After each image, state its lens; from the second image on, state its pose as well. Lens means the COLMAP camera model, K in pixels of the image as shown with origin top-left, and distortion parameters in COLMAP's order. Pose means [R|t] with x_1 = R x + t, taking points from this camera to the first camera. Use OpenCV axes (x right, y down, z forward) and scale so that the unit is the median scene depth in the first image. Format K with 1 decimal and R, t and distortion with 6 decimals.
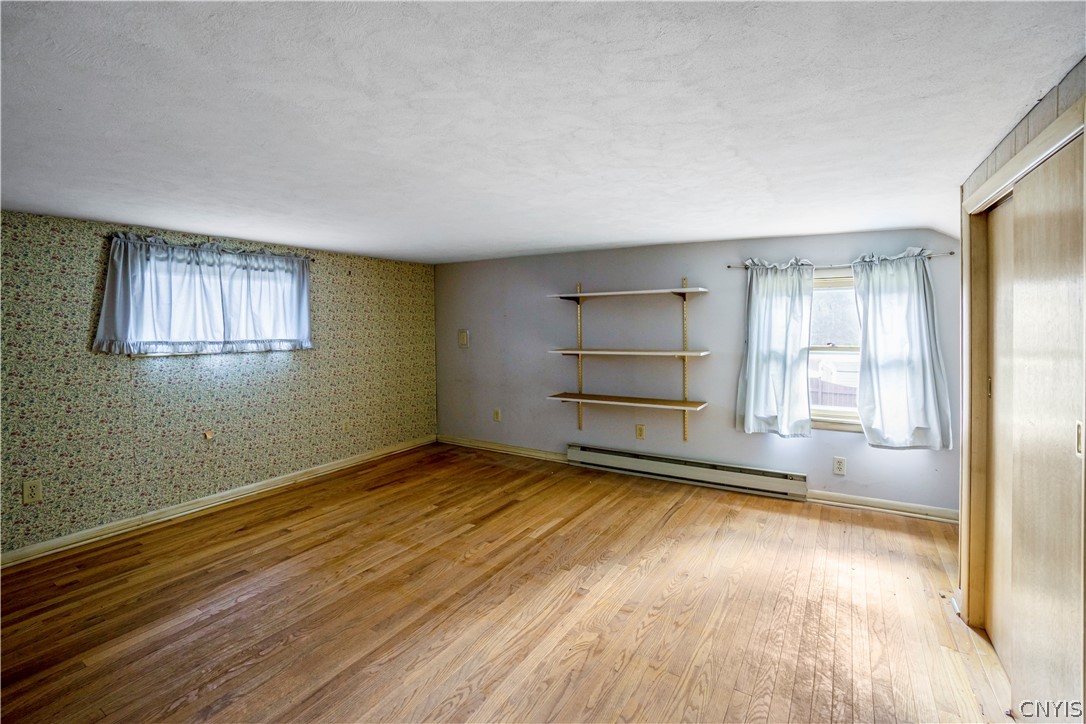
lens RADIAL K [[500.2, 0, 540.9], [0, 500.2, 310.9], [0, 0, 1]] dist [-0.058250, 0.018826]
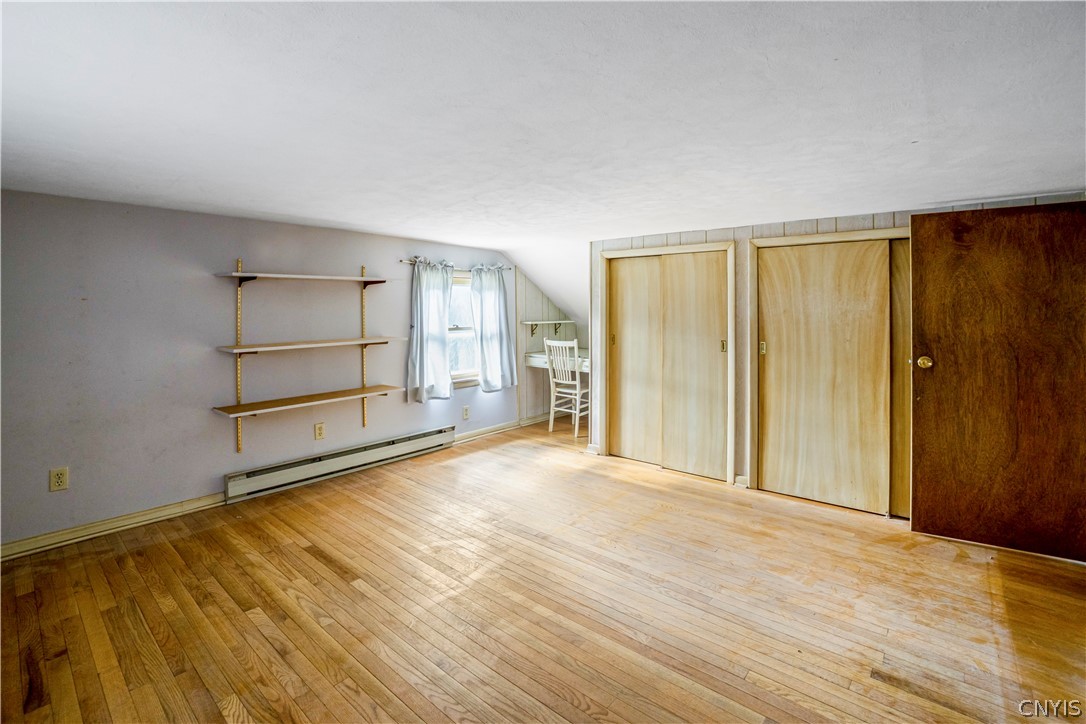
lens RADIAL K [[500.2, 0, 540.9], [0, 500.2, 310.9], [0, 0, 1]] dist [-0.058250, 0.018826]
pose [[0.155288, -0.002837, 0.987865, -0.714622], [-0.019052, 0.999801, 0.005866, 0.012249], [-0.987685, -0.019731, 0.155203, 0.533652]]
